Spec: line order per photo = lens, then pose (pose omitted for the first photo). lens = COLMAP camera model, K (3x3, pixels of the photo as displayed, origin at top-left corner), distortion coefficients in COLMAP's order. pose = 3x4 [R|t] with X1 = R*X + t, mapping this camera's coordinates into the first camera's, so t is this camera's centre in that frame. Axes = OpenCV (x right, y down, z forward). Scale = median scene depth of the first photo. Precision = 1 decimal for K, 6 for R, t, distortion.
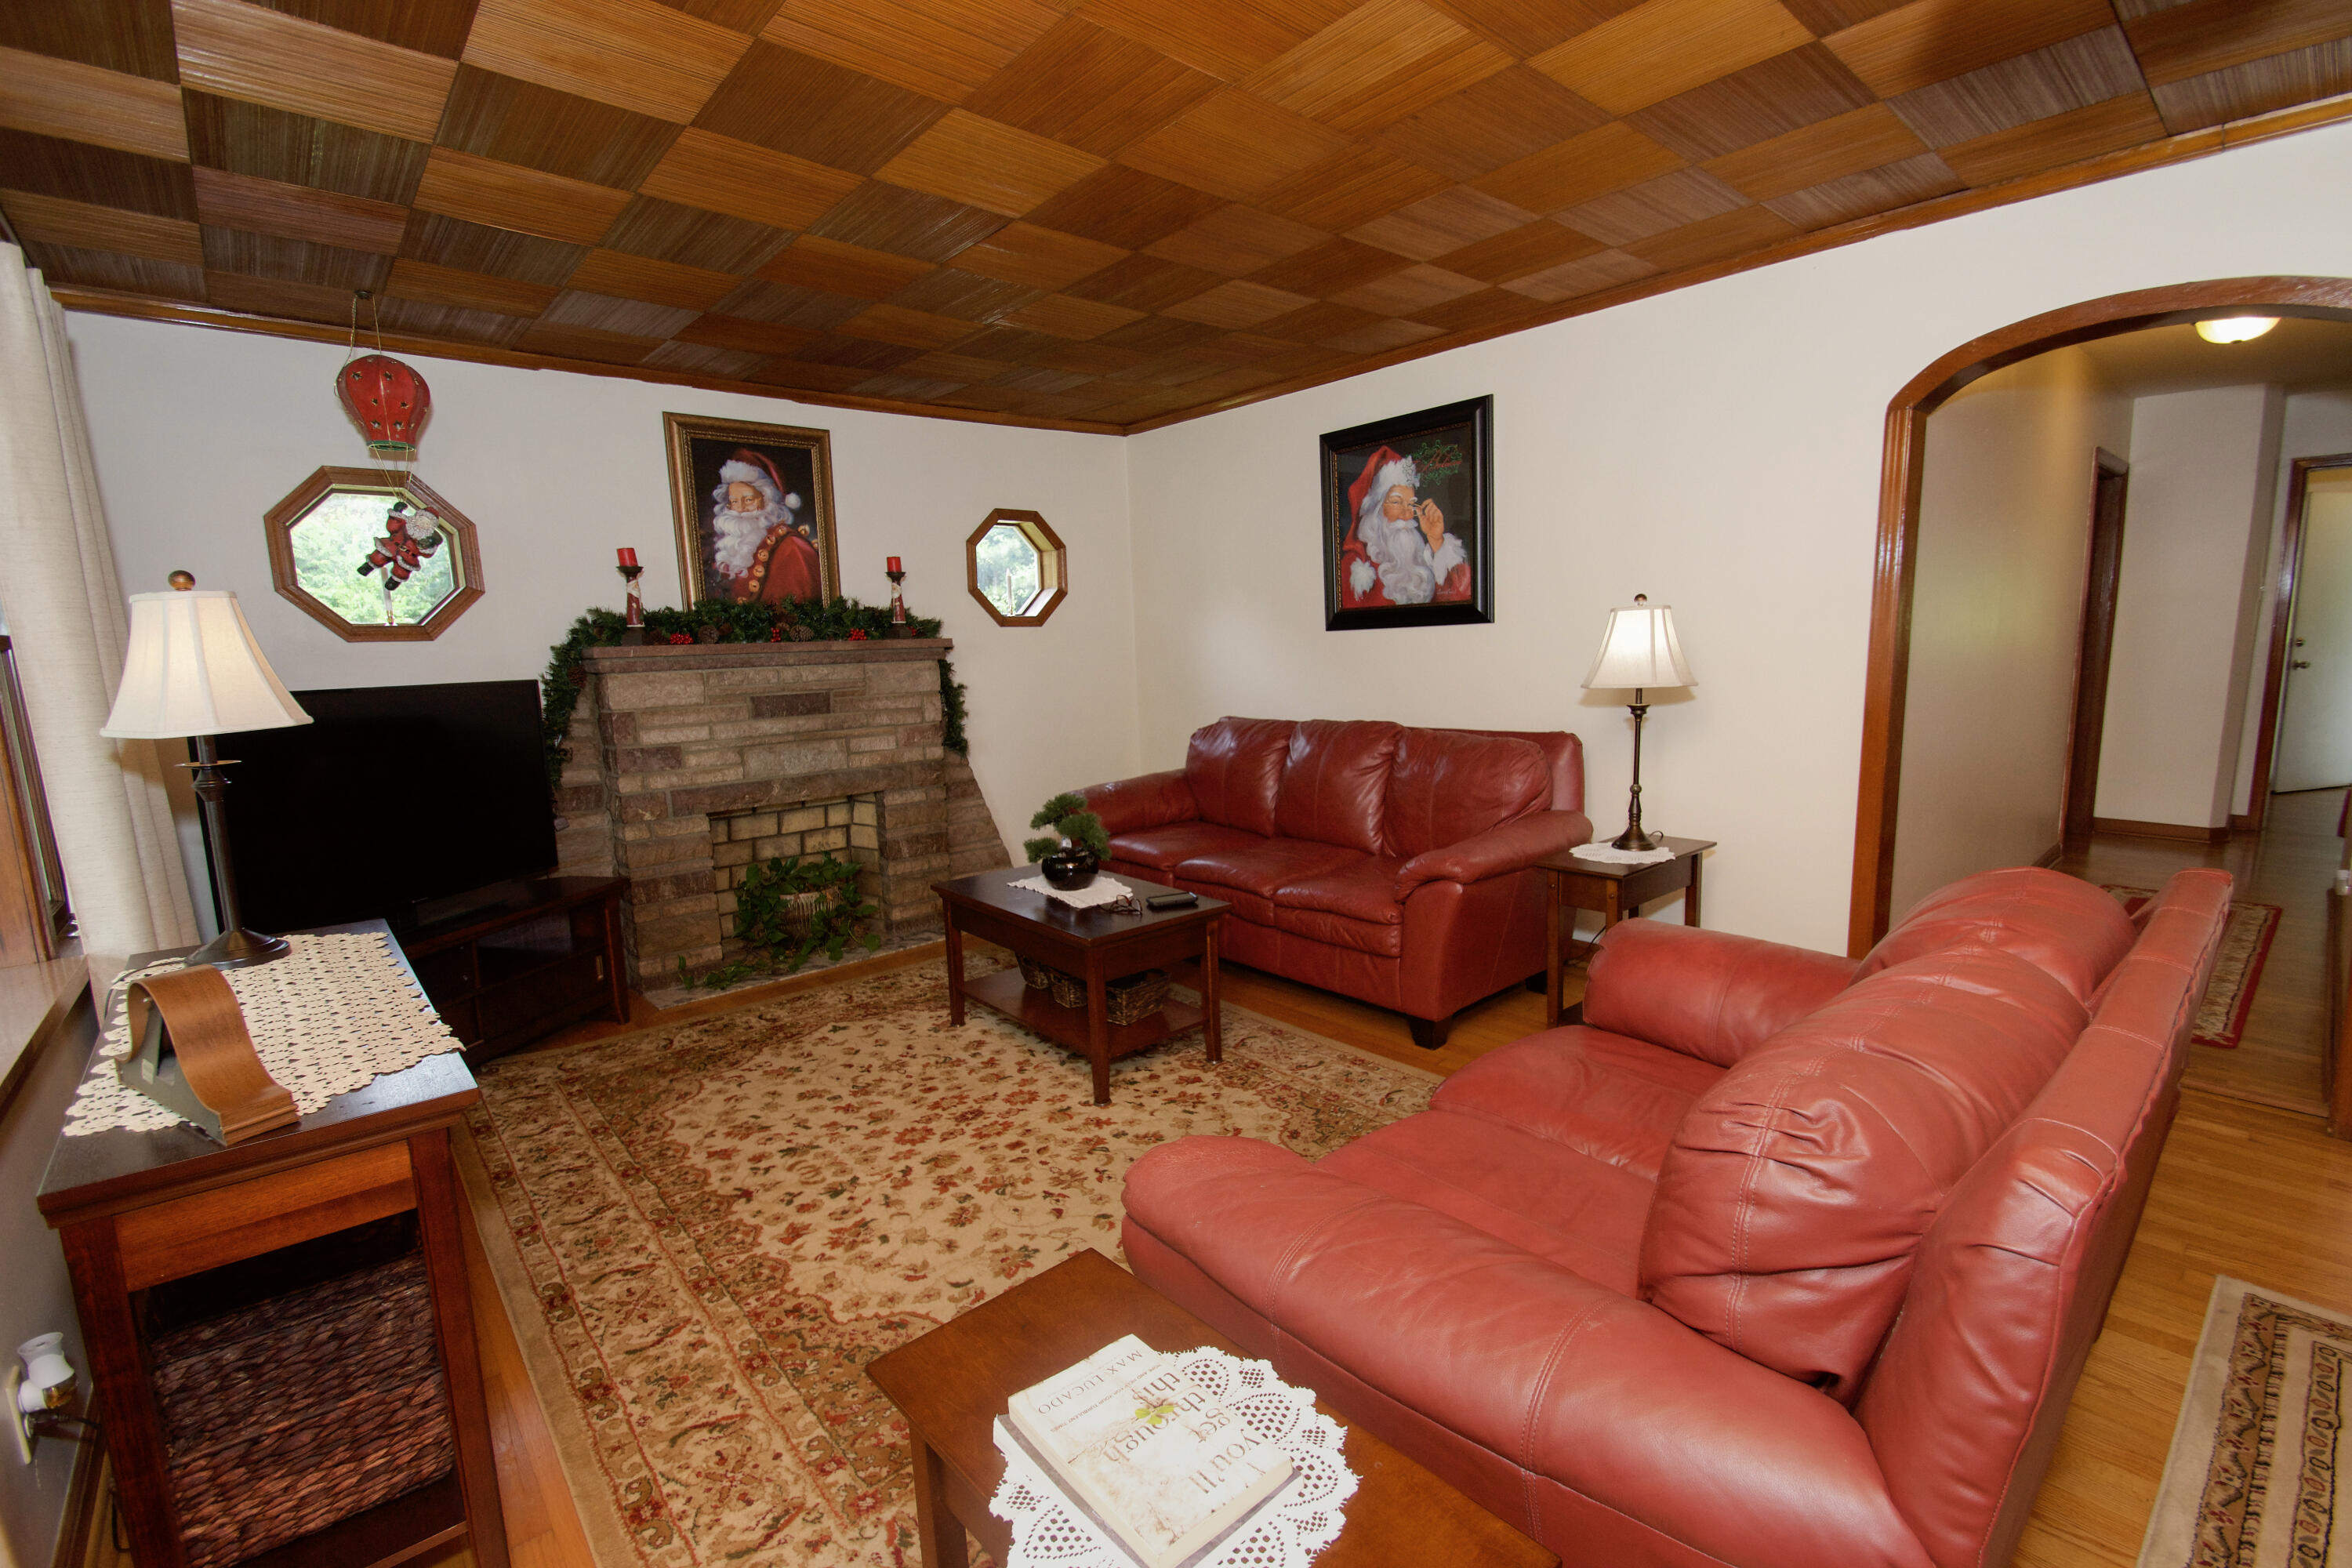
lens RADIAL K [[1039.3, 0, 1182.5], [0, 1039.3, 799.4], [0, 0, 1]] dist [0.017697, -0.019445]
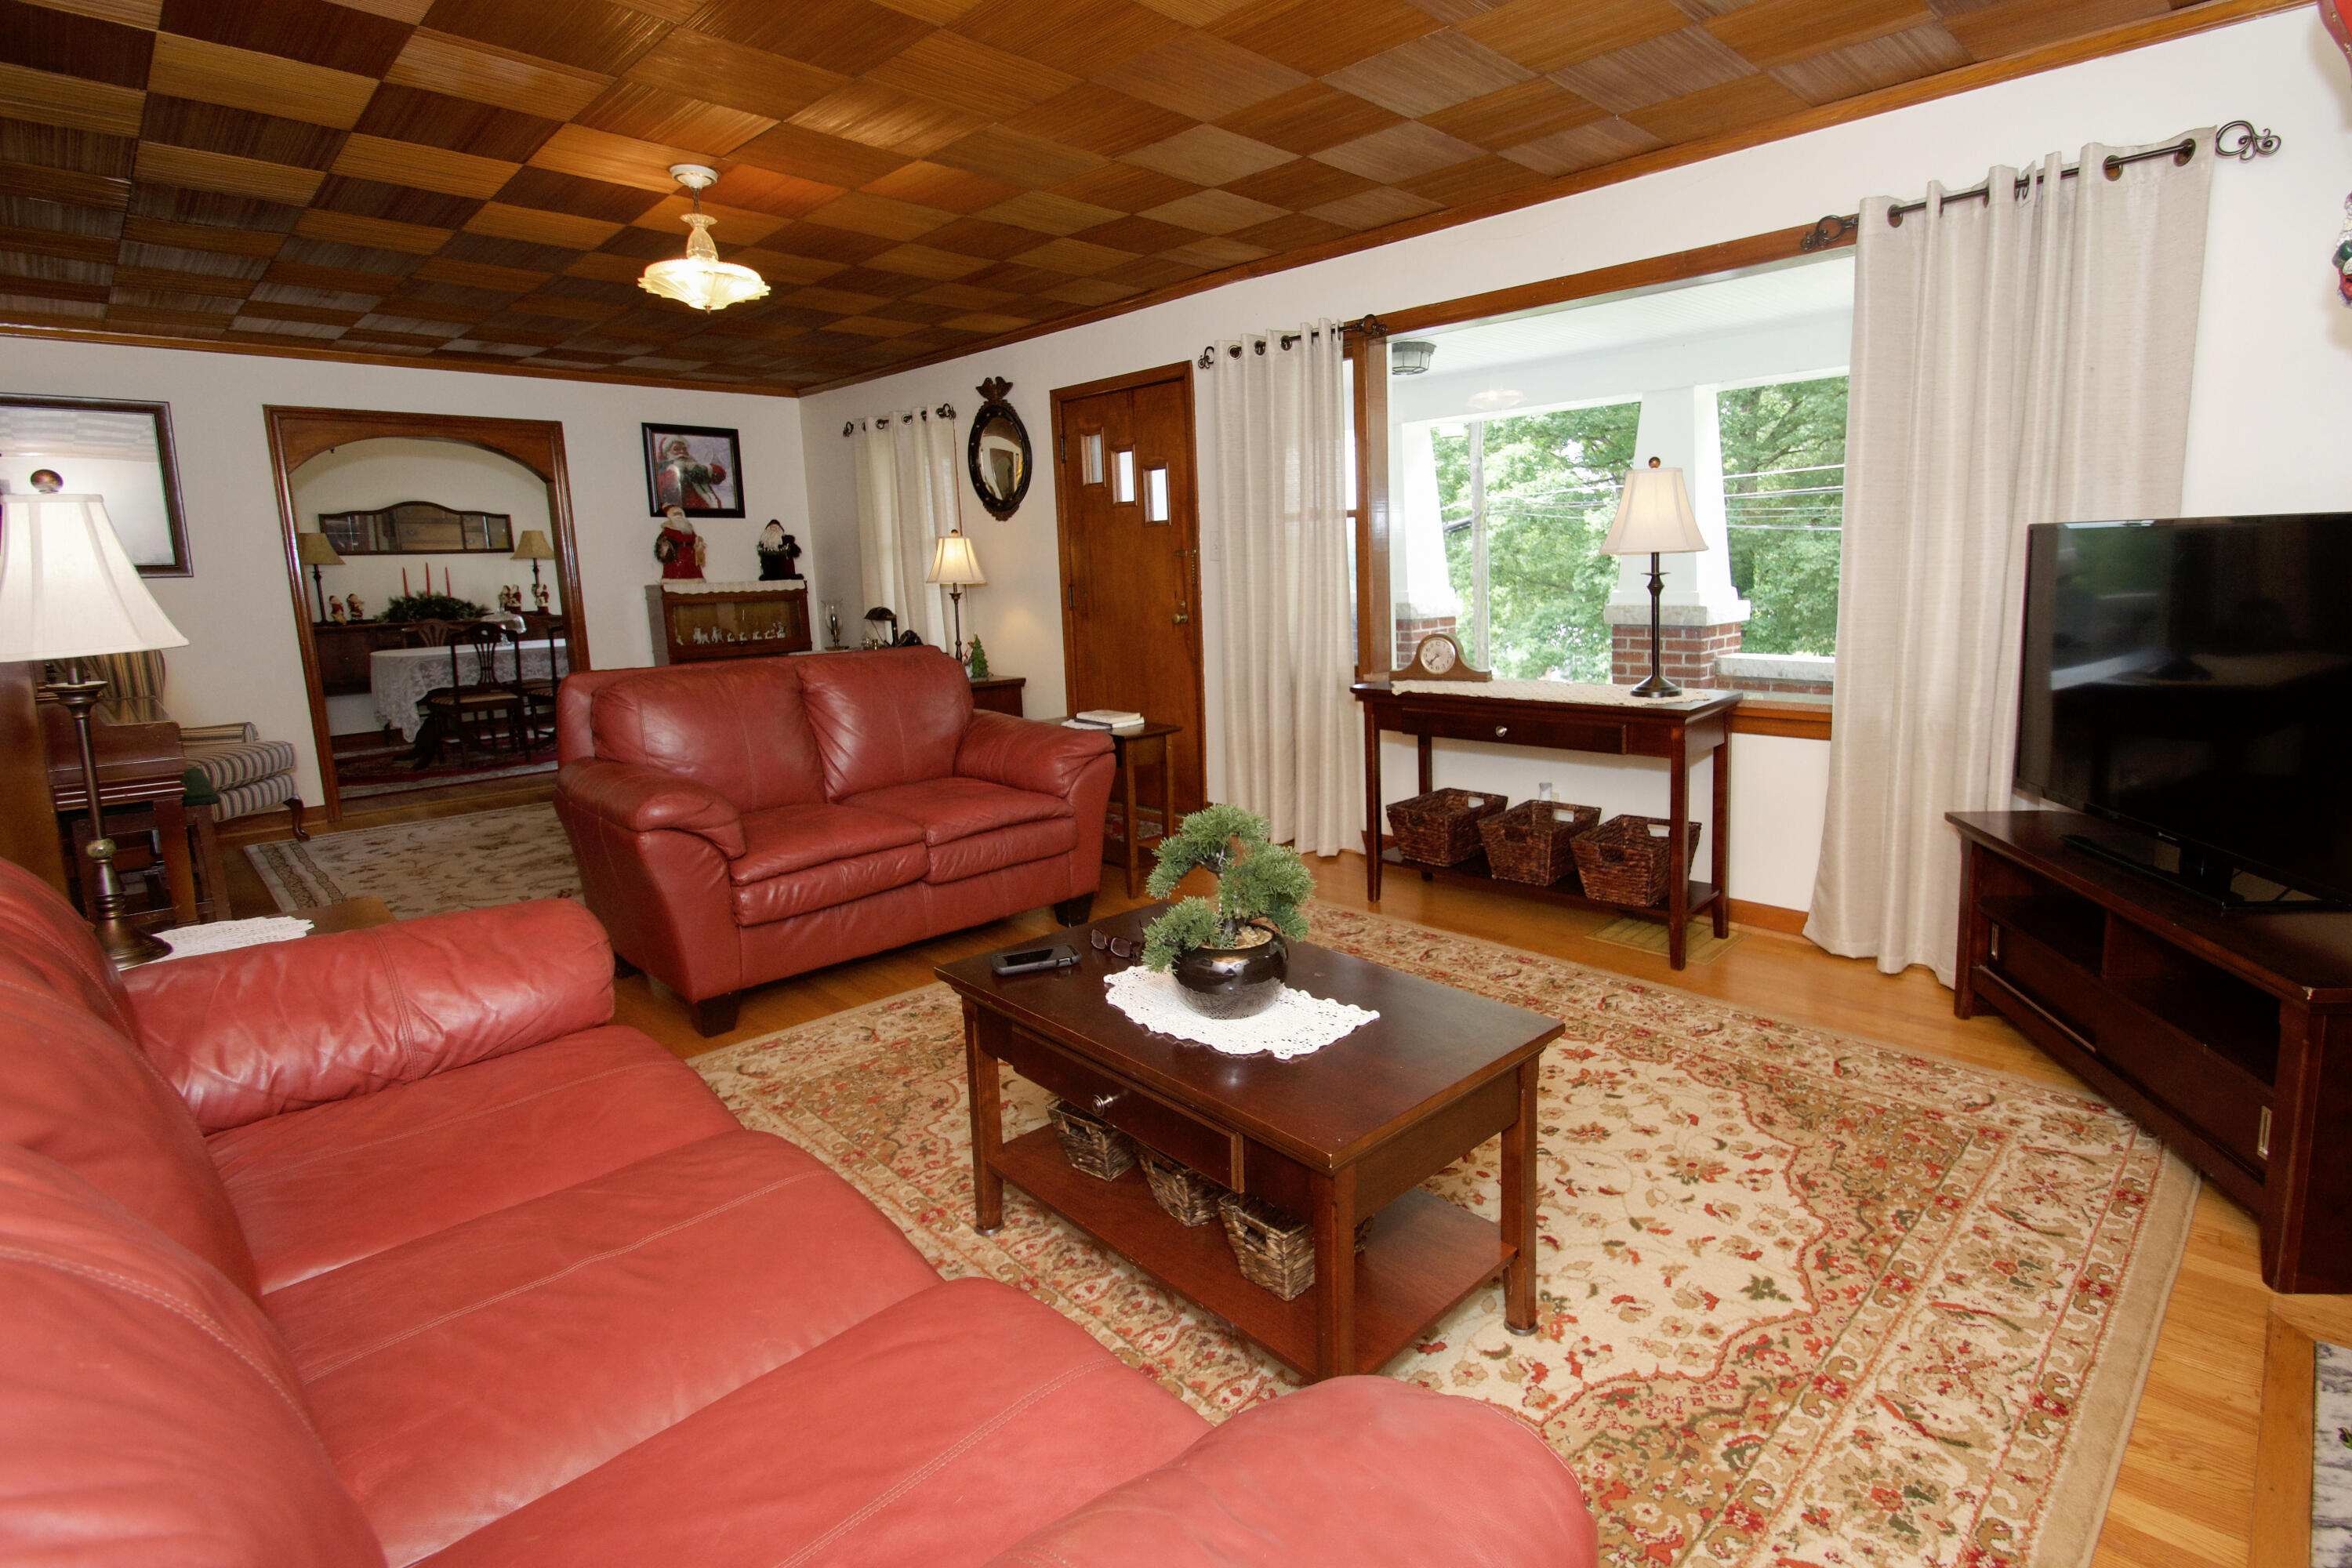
lens RADIAL K [[1093.9, 0, 1284.8], [0, 1093.9, 736.7], [0, 0, 1]] dist [0.024802, -0.040812]
pose [[-0.993461, 0.069791, -0.090352, -0.079094], [0.038940, 0.951079, 0.306485, -0.160495], [0.107322, 0.300963, -0.947578, 1.237435]]
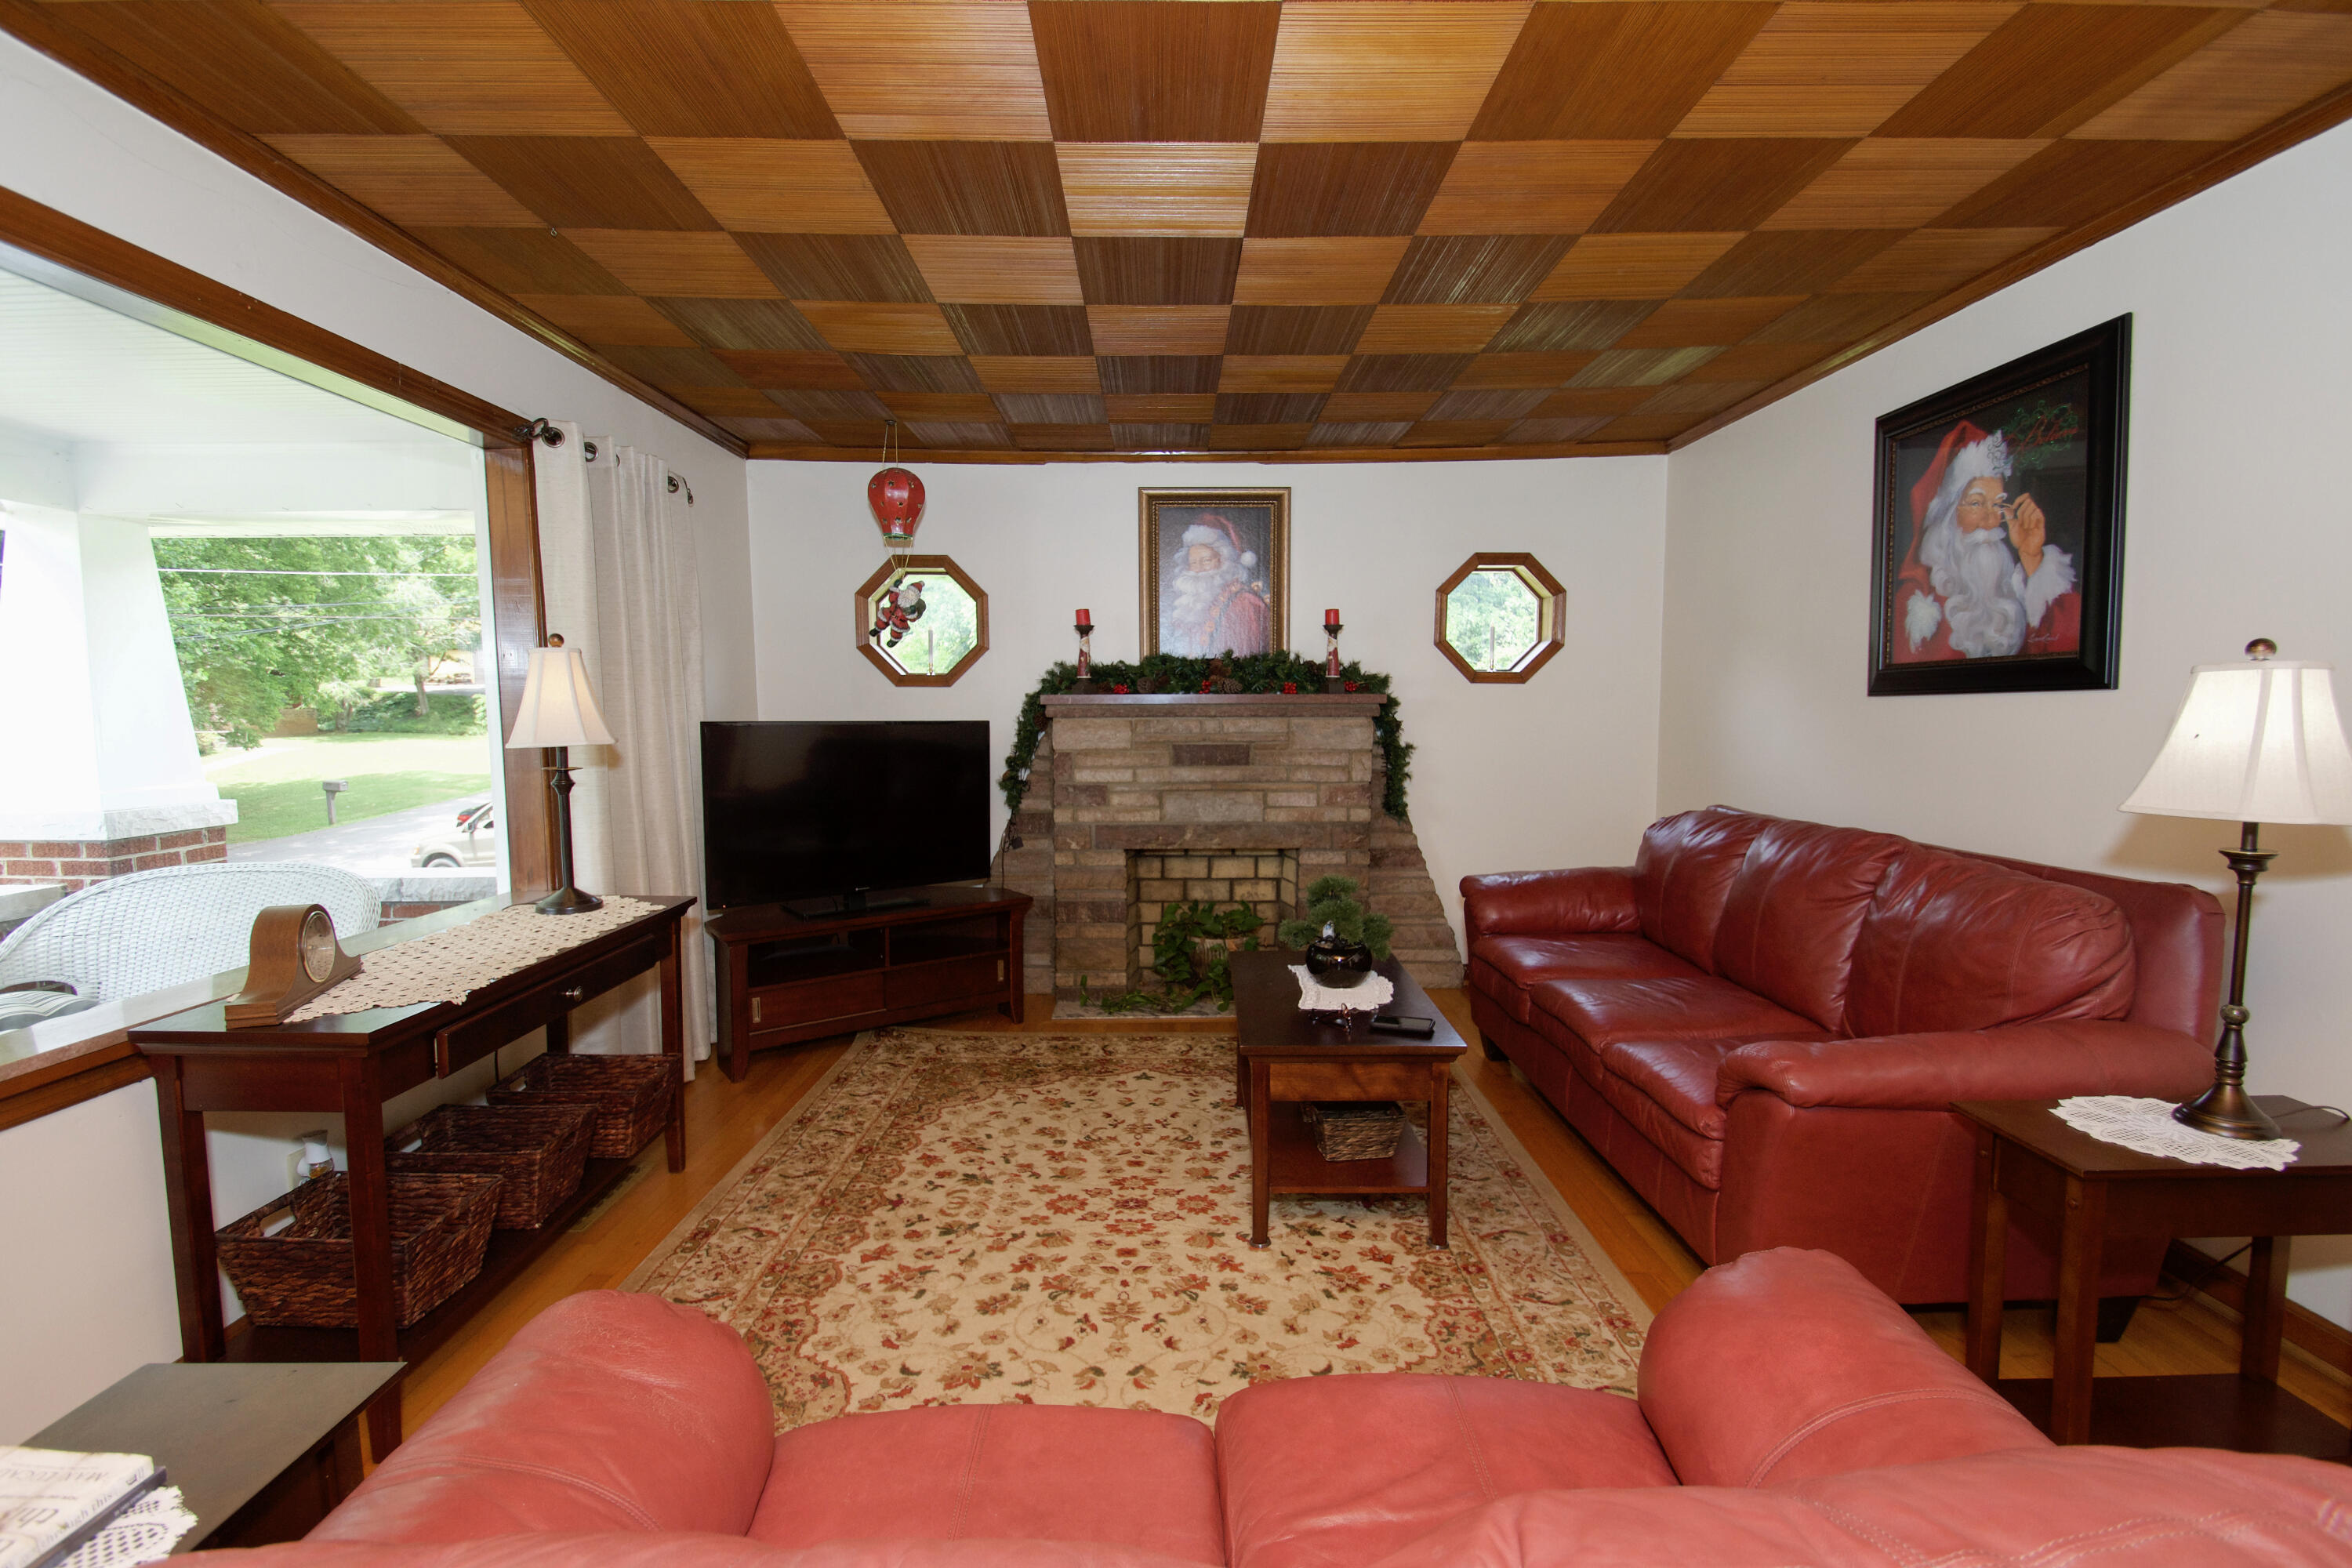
lens RADIAL K [[1039.3, 0, 1182.5], [0, 1039.3, 799.4], [0, 0, 1]] dist [0.017697, -0.019445]
pose [[0.757511, 0.088186, -0.646839, 0.291458], [-0.121302, 0.992593, -0.006732, -0.038943], [0.641454, 0.083562, 0.762597, 0.213485]]
